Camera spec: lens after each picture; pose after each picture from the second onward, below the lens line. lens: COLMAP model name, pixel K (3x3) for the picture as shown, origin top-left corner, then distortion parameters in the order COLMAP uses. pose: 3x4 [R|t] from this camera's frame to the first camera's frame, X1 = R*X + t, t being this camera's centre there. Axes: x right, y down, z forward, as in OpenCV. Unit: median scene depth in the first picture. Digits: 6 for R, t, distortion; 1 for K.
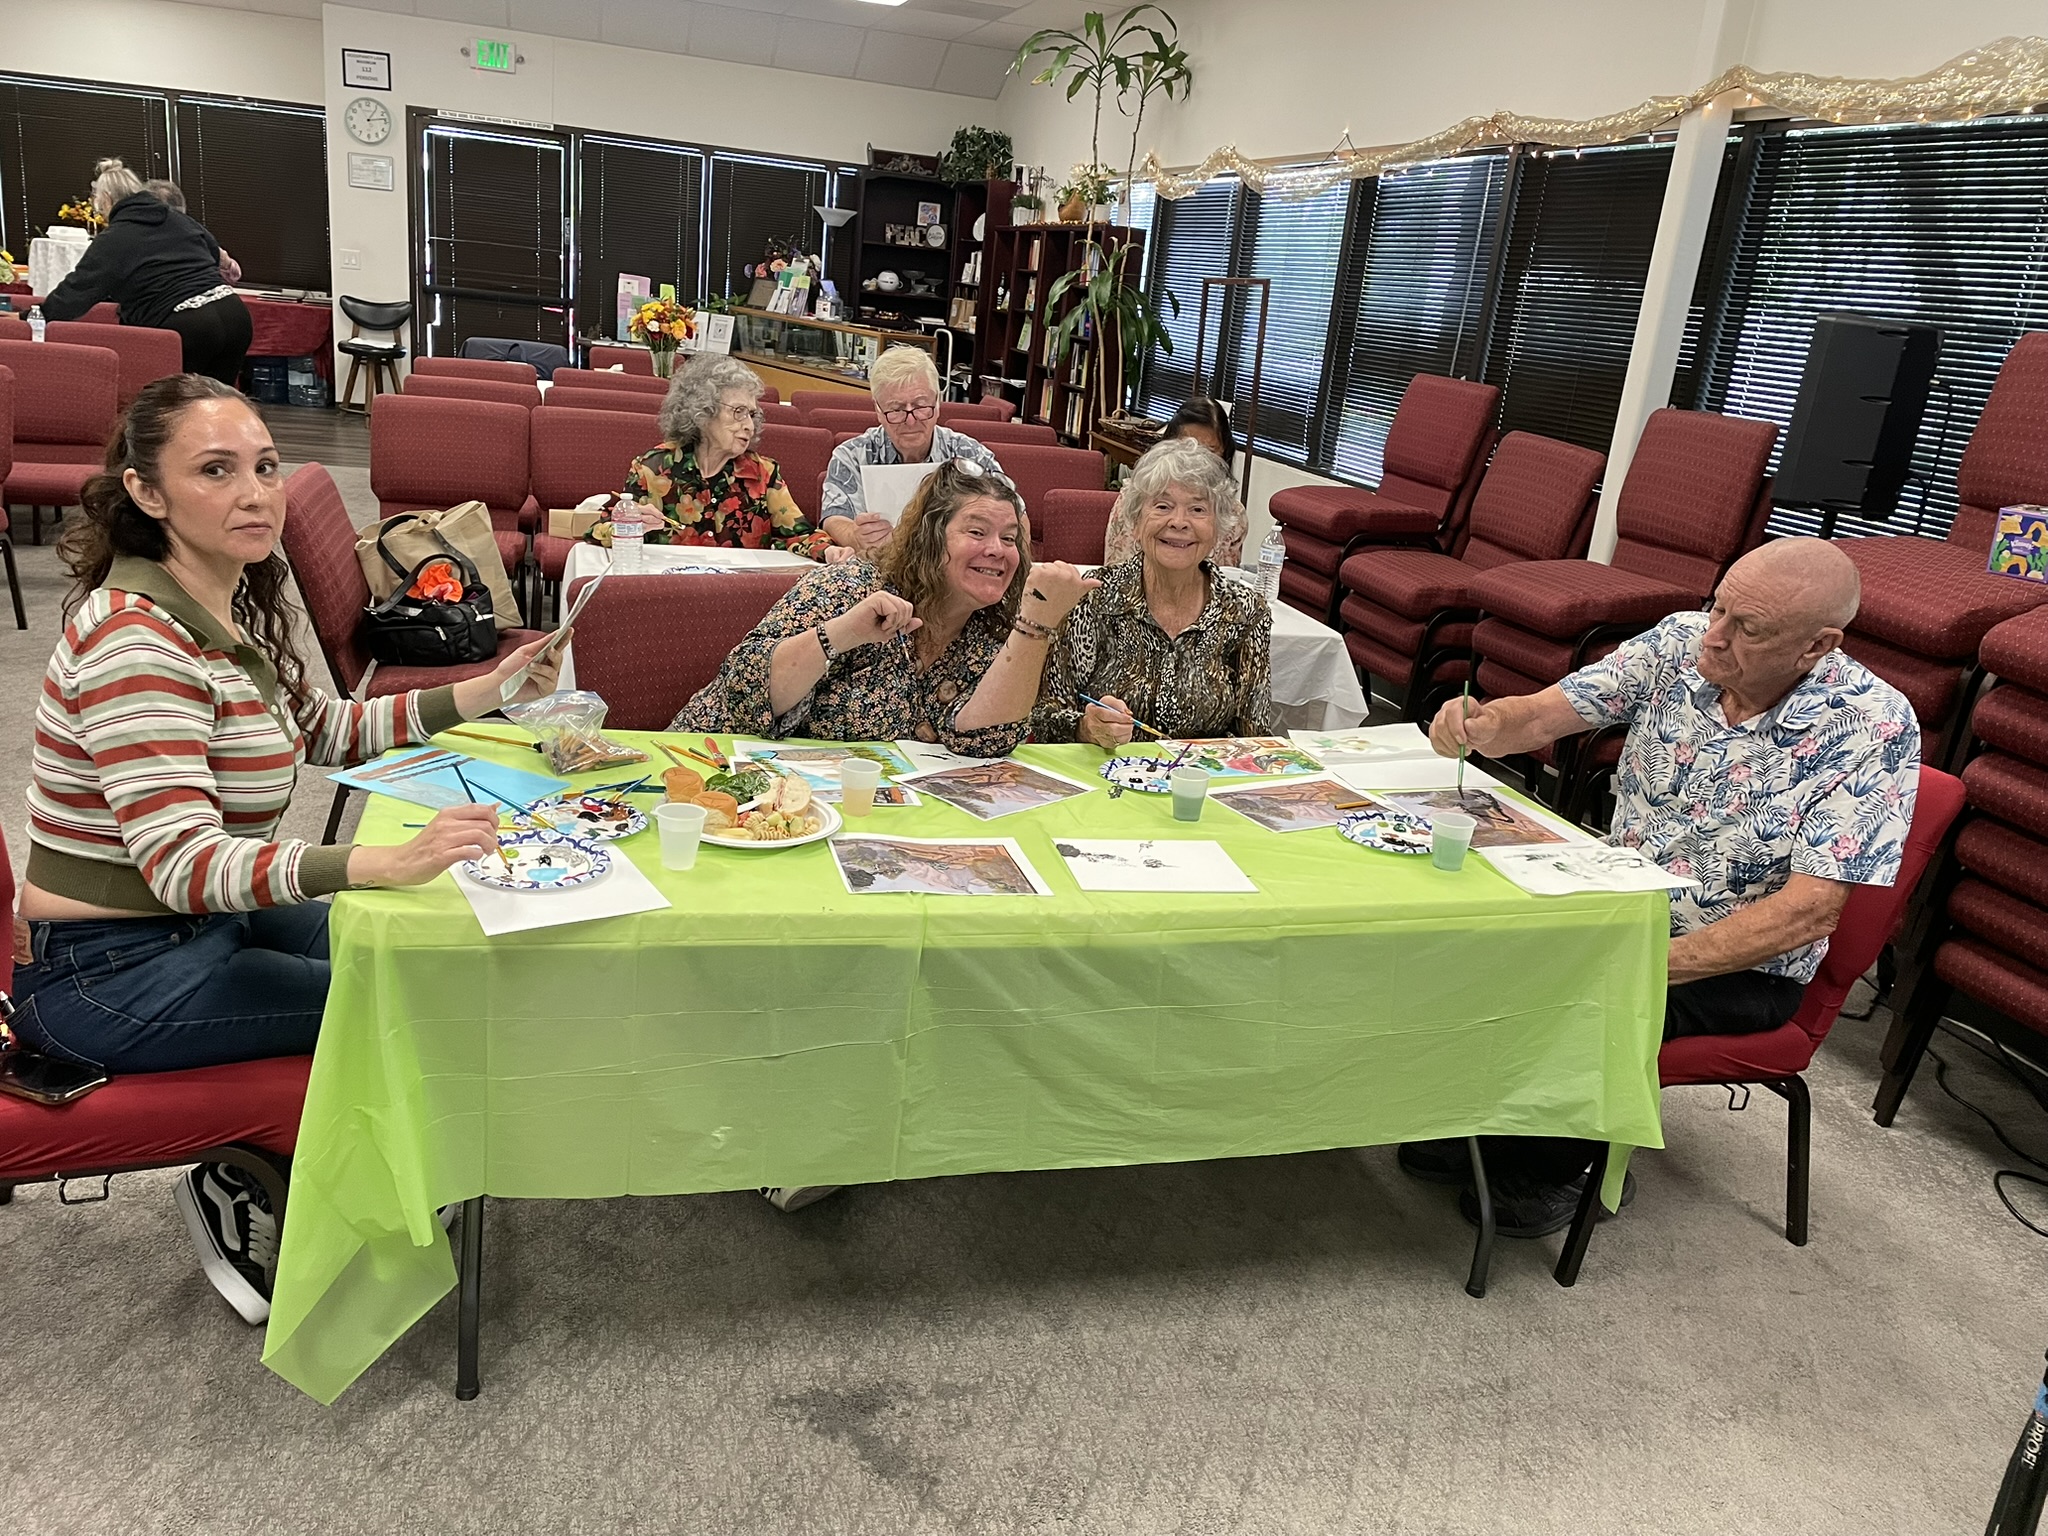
lens RADIAL K [[1574.4, 0, 1024.0], [0, 1574.4, 768.0], [0, 0, 1]] dist [0.083072, -0.103582]
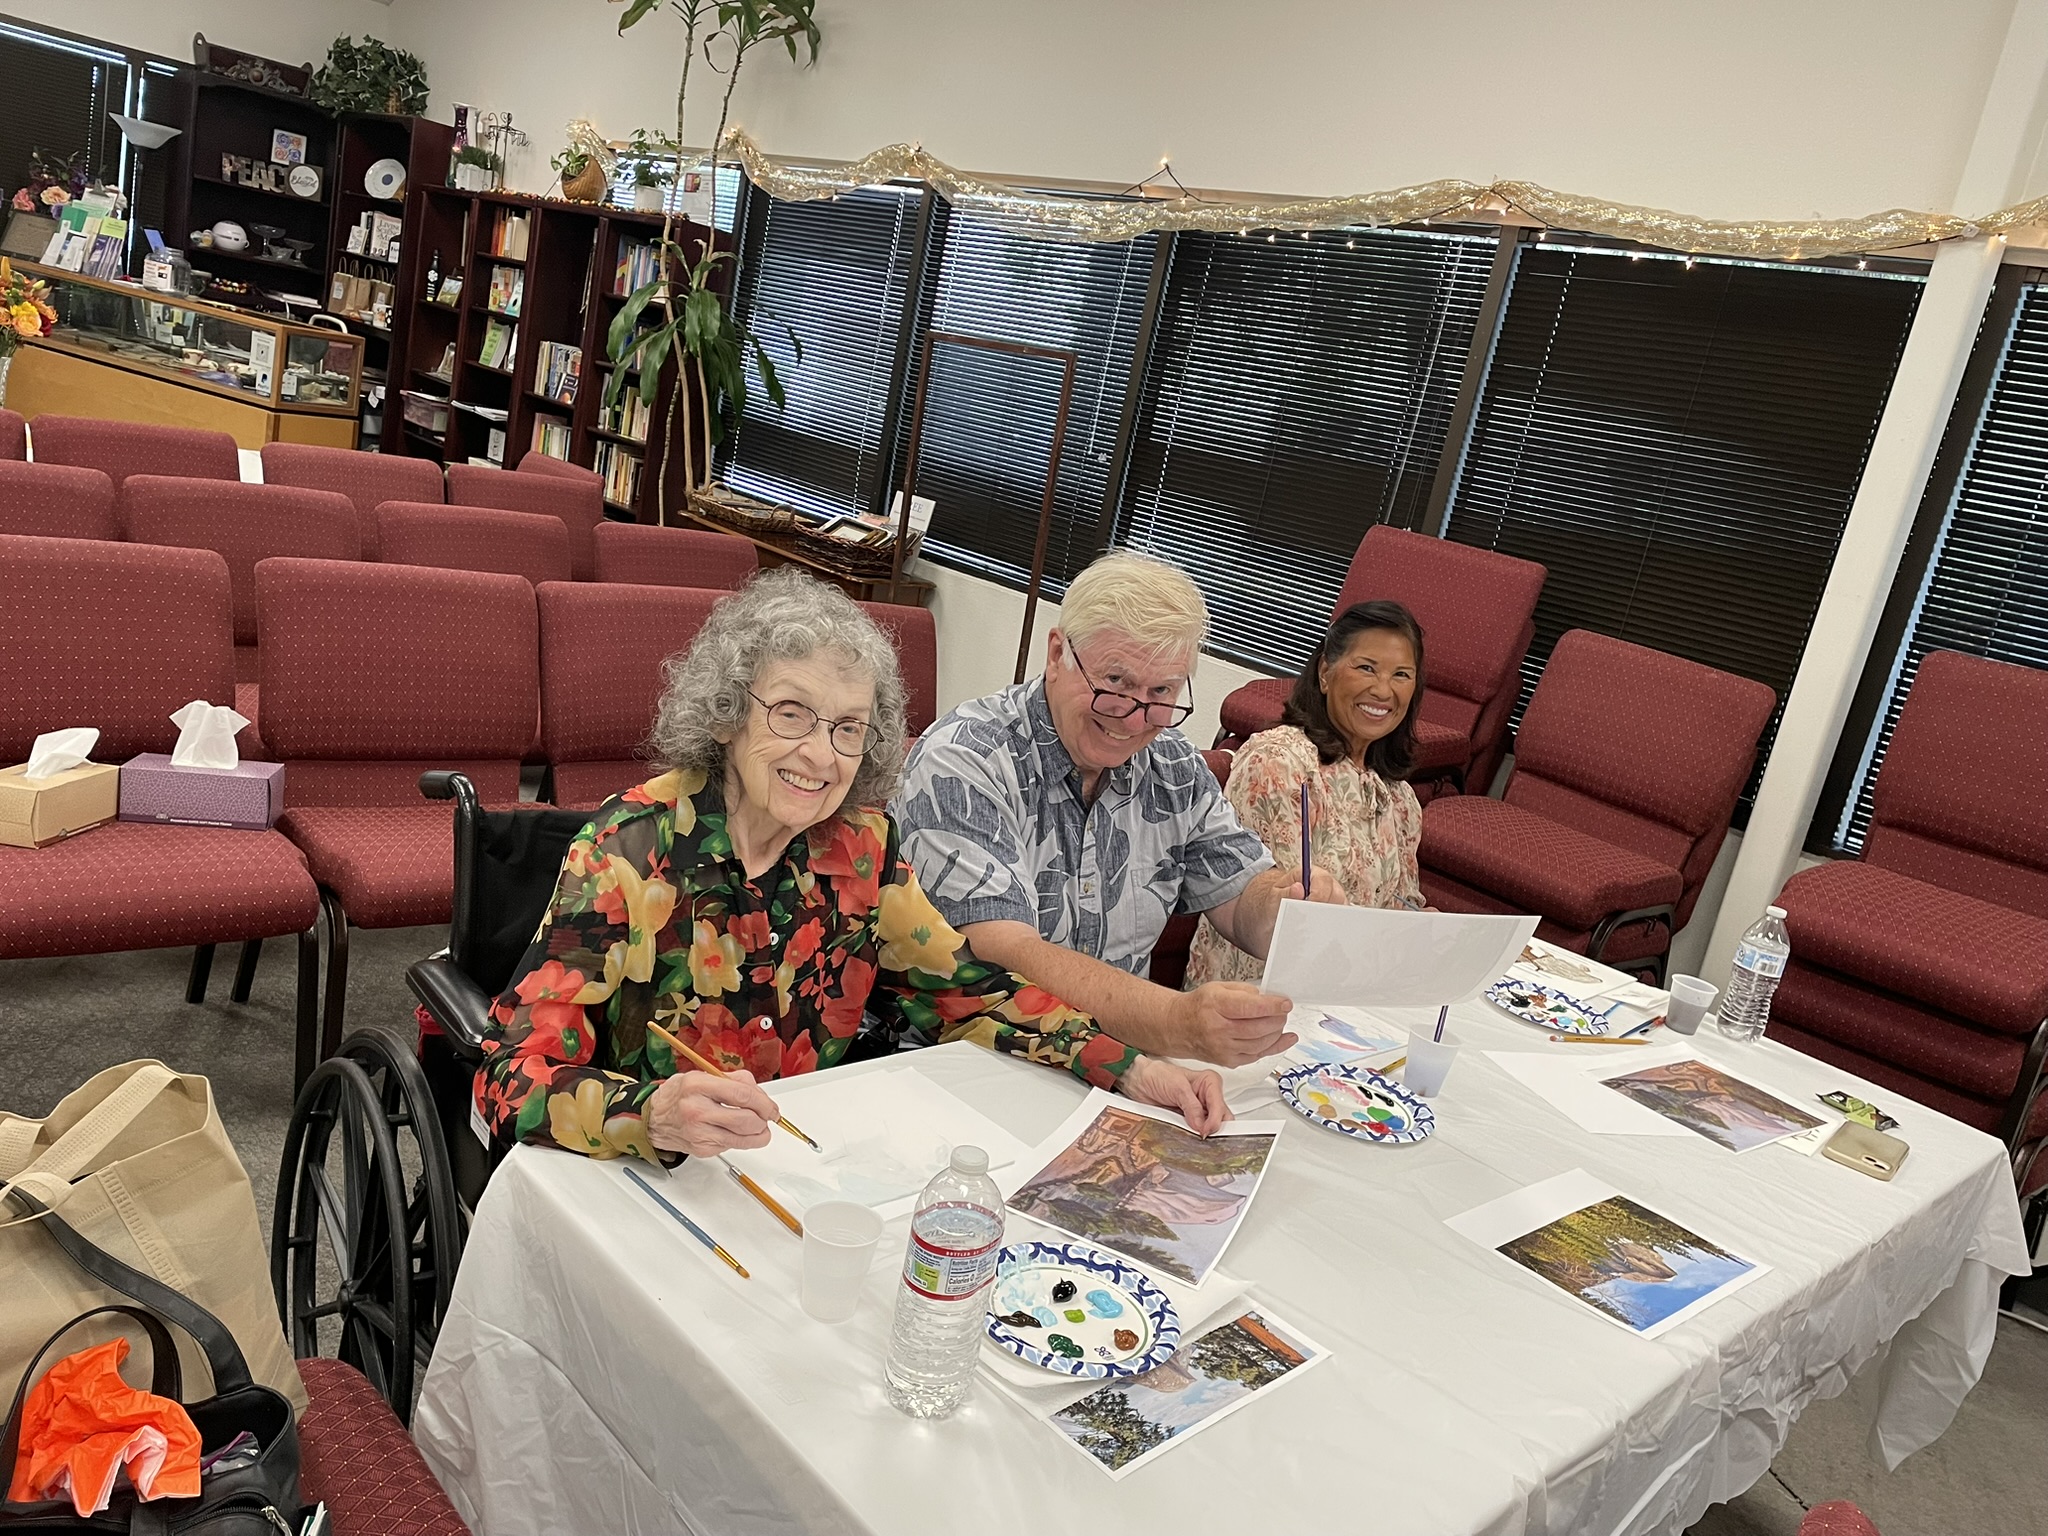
lens RADIAL K [[1574.4, 0, 1024.0], [0, 1574.4, 768.0], [0, 0, 1]] dist [0.083072, -0.103582]
pose [[0.880778, -0.034476, 0.472273, -0.126735], [0.029397, 0.999403, 0.018131, -0.084165], [-0.472616, -0.002086, 0.881266, 0.239319]]
